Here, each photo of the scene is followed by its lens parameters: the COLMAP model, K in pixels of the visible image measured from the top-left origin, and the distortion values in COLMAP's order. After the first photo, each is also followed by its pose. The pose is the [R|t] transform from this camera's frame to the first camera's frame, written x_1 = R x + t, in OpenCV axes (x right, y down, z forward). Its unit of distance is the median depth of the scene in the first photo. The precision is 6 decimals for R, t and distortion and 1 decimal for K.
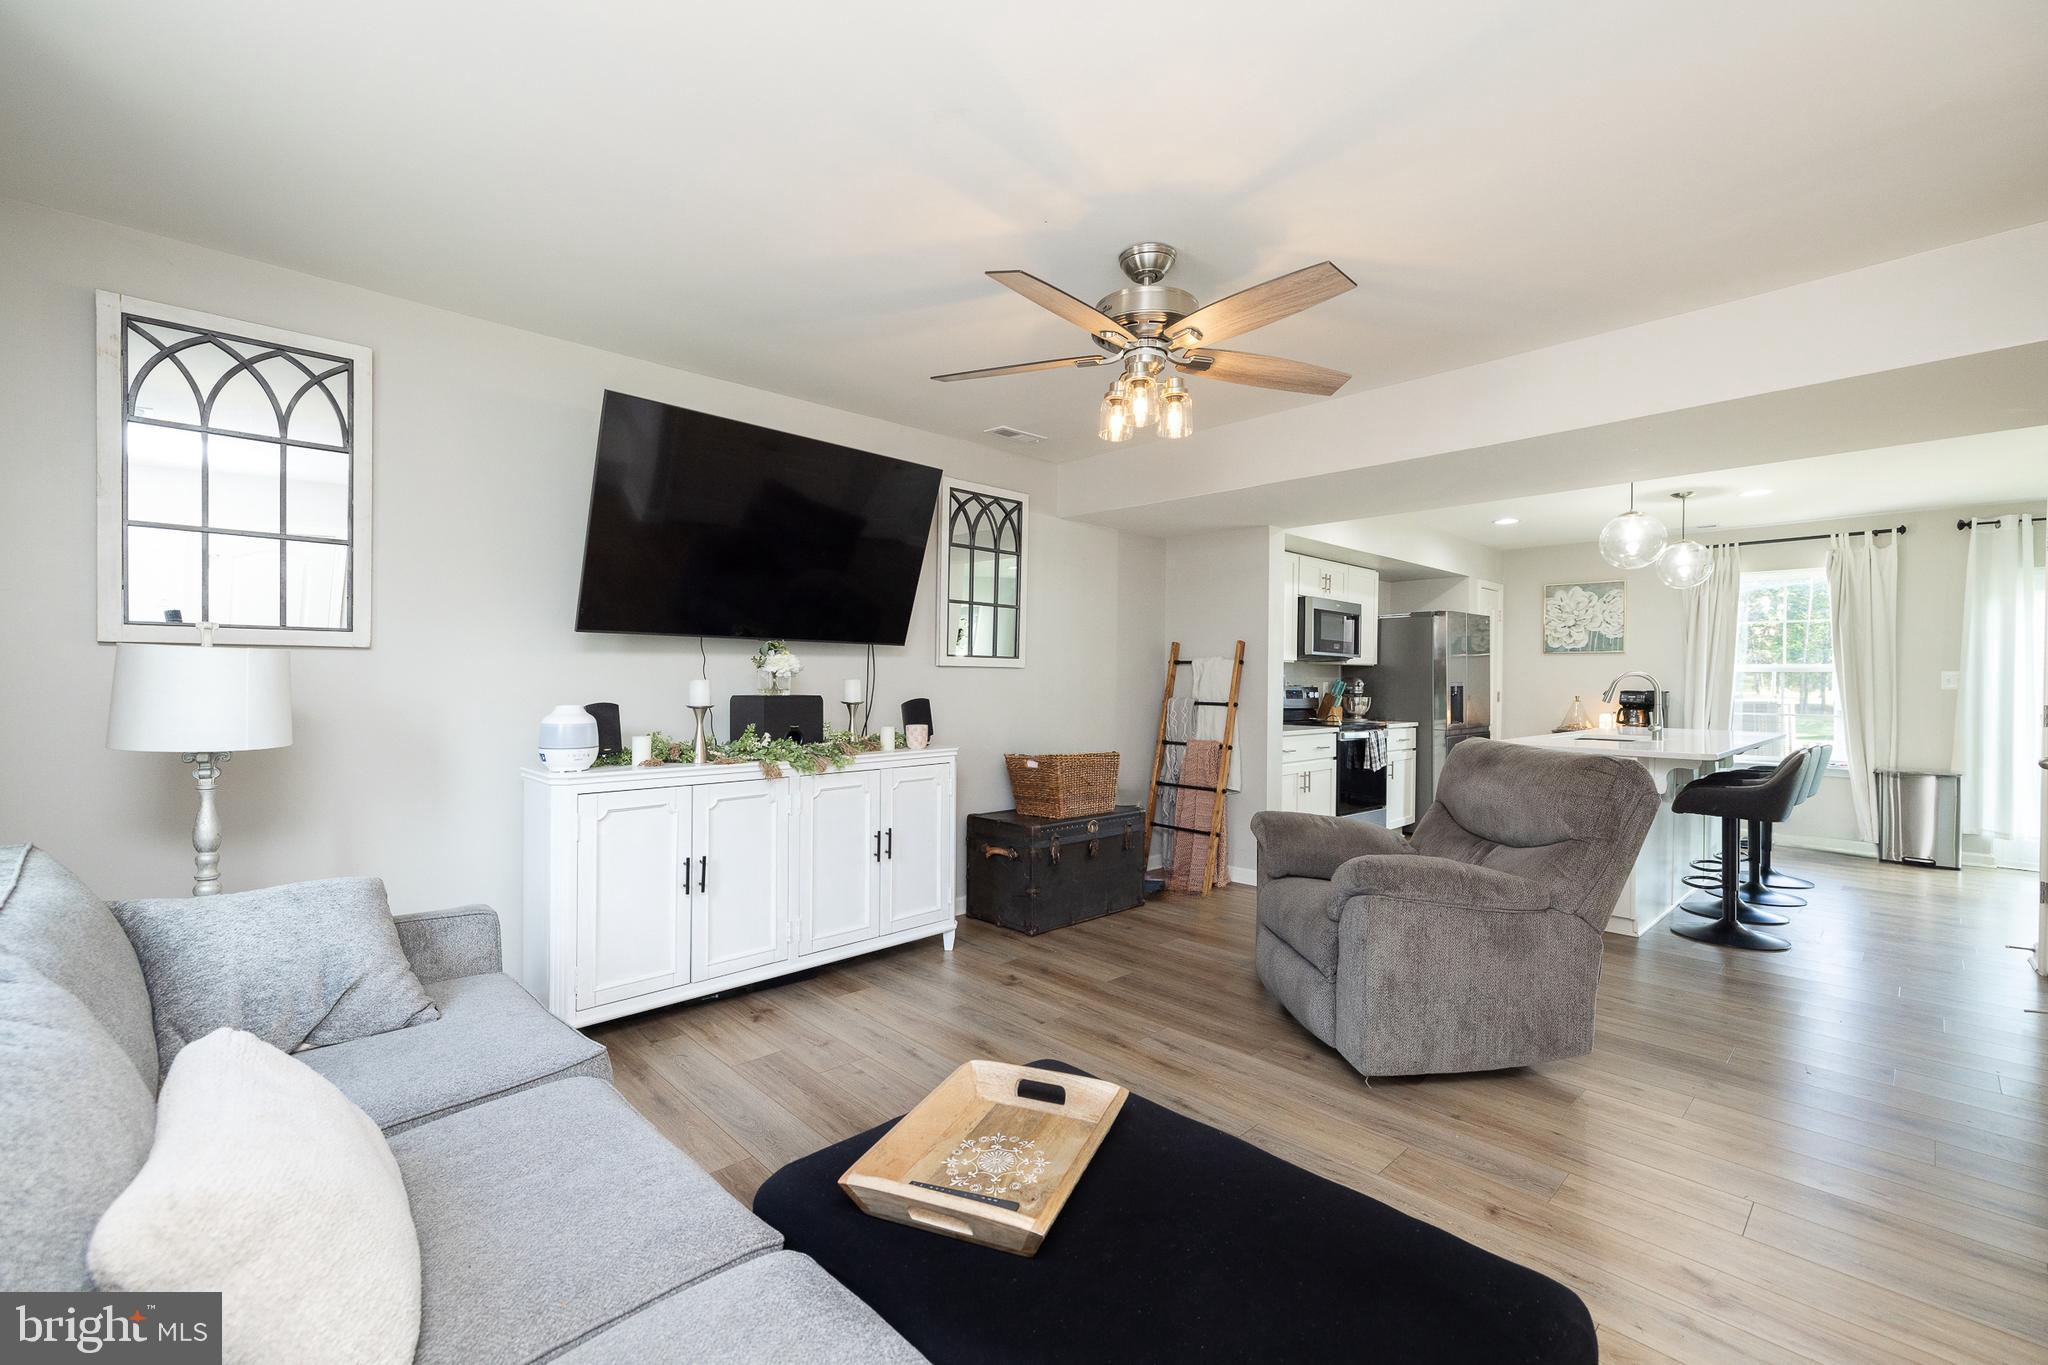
lens RADIAL K [[886.3, 0, 1024.0], [0, 886.3, 682.5], [0, 0, 1]] dist [0.001793, -0.000674]
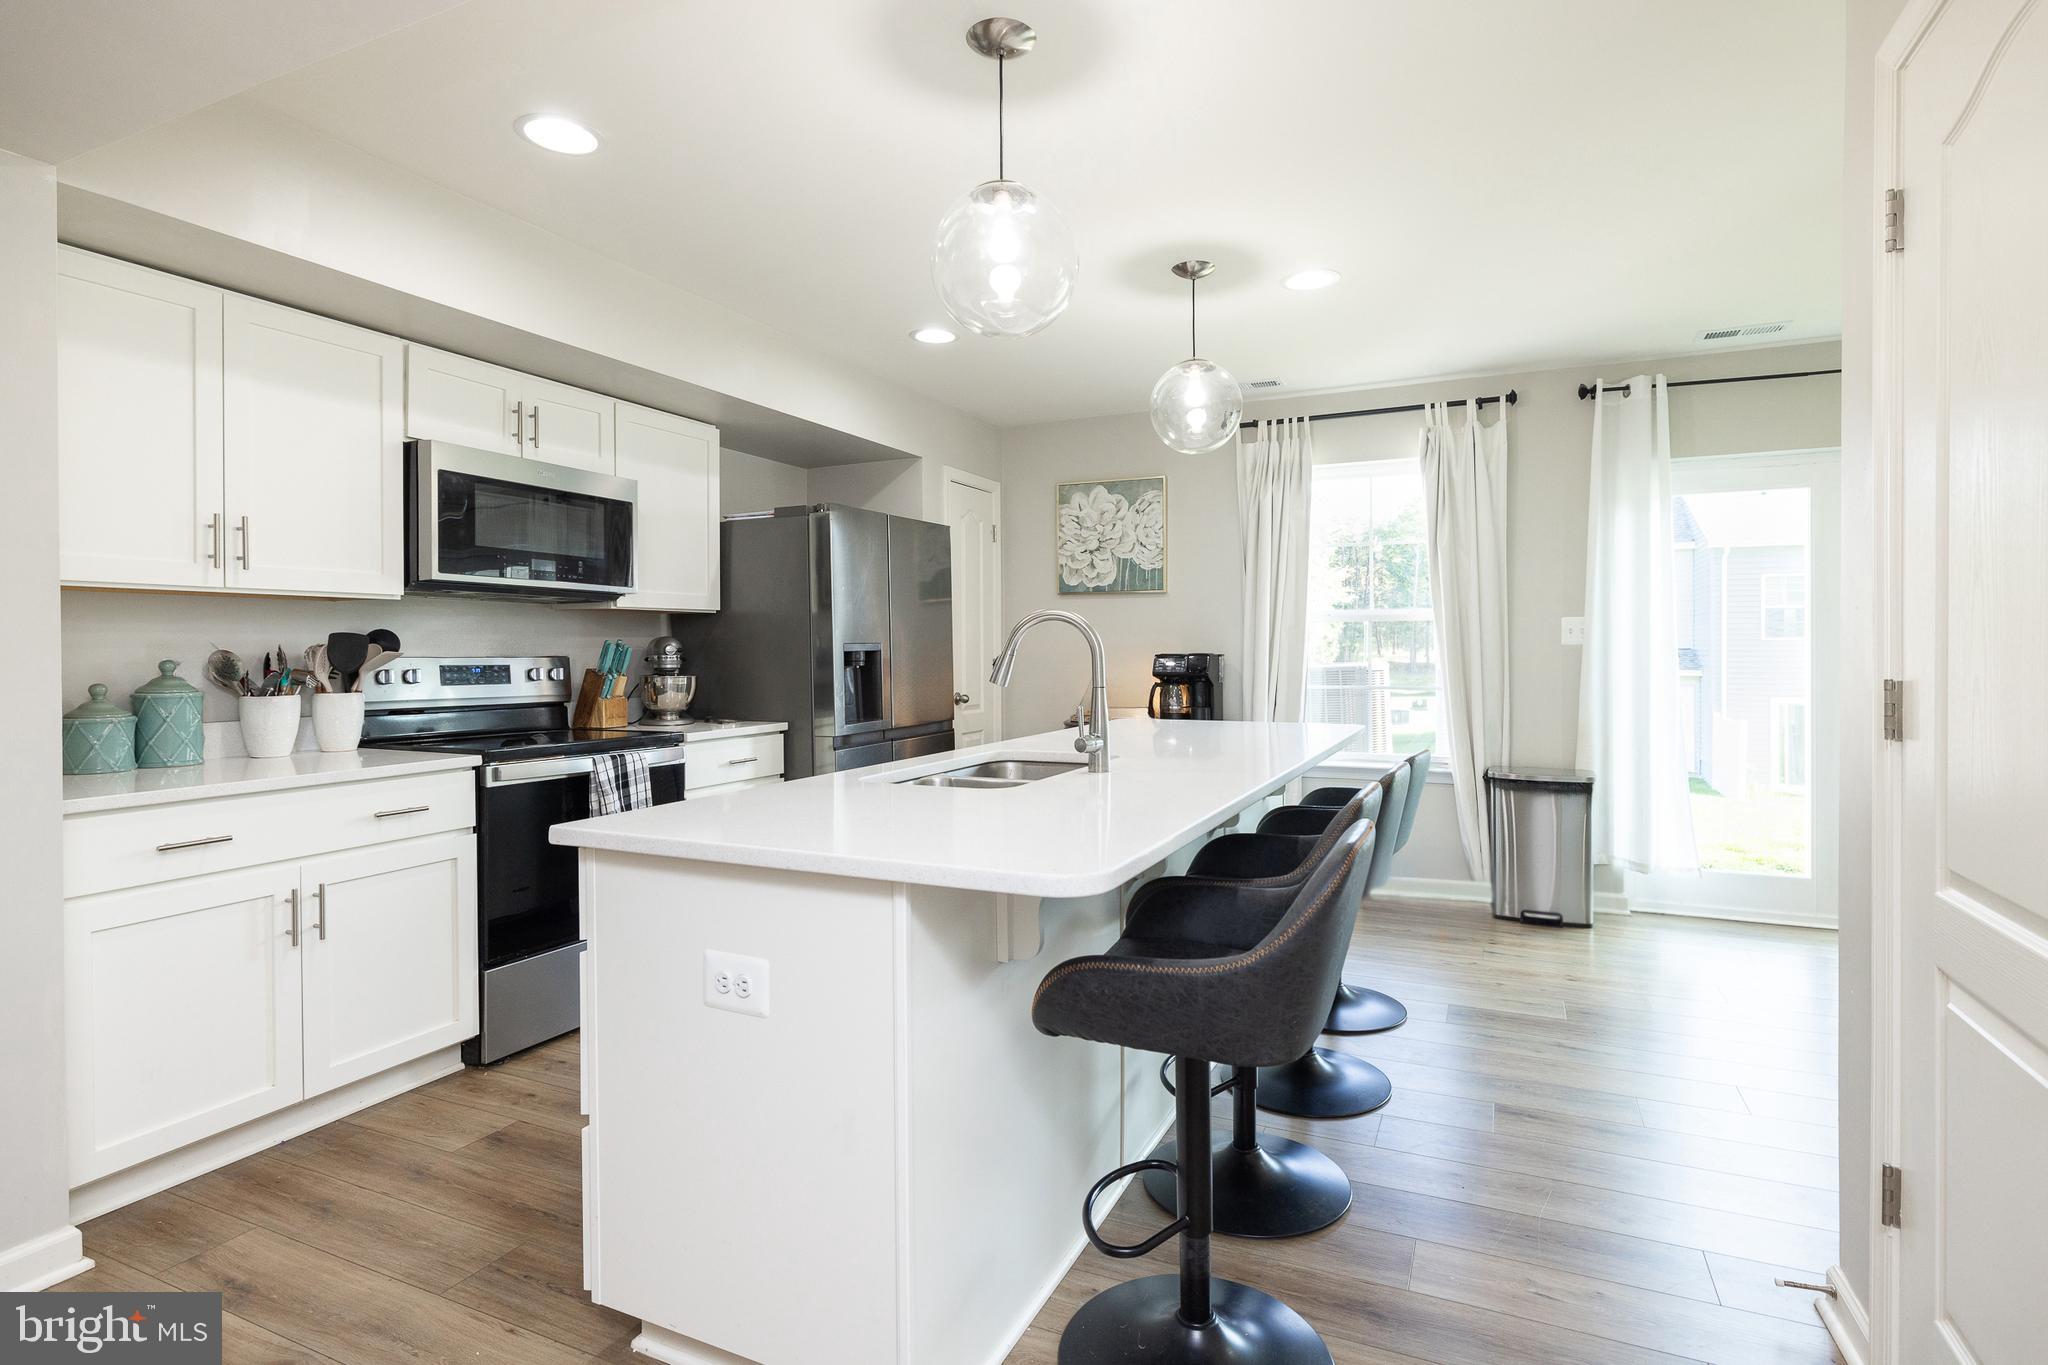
lens RADIAL K [[1048.4, 0, 1030.7], [0, 1048.4, 650.8], [0, 0, 1]] dist [-0.002563, -0.000138]
pose [[0.931728, -0.014597, 0.362864, 0.357100], [0.014518, 0.999890, 0.002946, 0.003712], [-0.362867, 0.002524, 0.931837, 0.388021]]
